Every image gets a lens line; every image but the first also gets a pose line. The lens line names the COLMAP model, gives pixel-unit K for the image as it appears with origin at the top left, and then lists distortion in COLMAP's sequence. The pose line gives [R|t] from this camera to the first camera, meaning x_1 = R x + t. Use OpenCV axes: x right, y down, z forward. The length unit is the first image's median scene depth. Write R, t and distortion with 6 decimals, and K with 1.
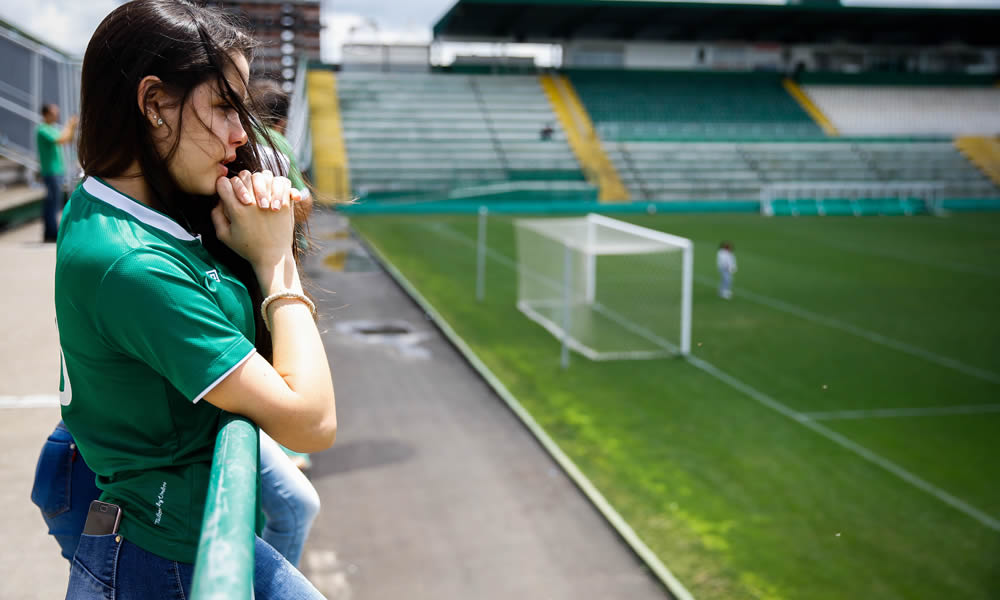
lens RADIAL K [[2086.5, 0, 499.9], [0, 2086.5, 209.4], [0, 0, 1]] dist [0.964156, -0.020555]
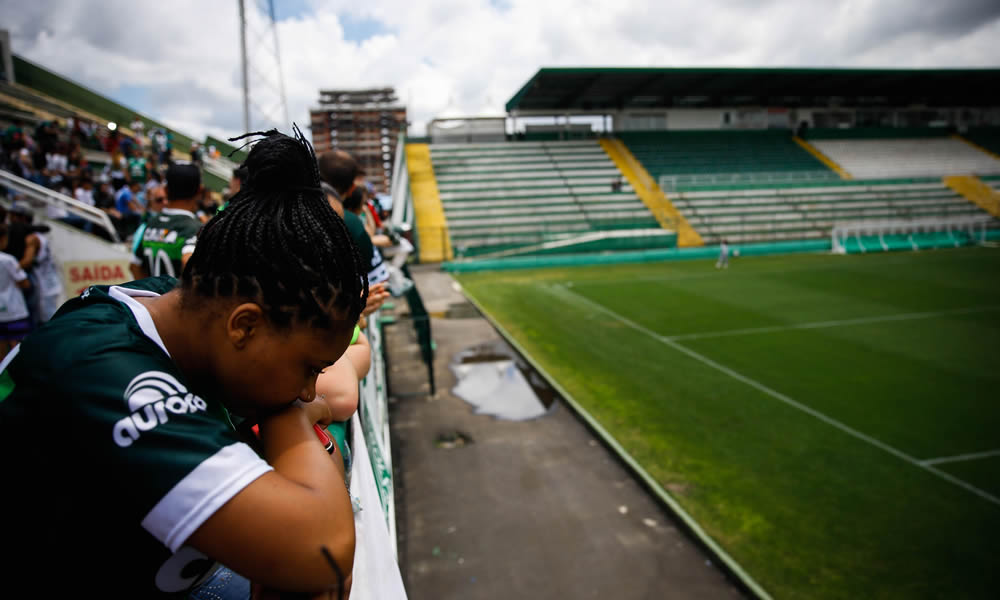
lens RADIAL K [[2086.5, 0, 499.9], [0, 2086.5, 209.4], [0, 0, 1]] dist [0.964156, -0.020555]
pose [[0.997832, -0.043638, -0.049259, 0.018877], [0.042320, 0.998726, -0.027481, 0.005747], [0.050395, 0.025336, 0.998408, -0.172850]]
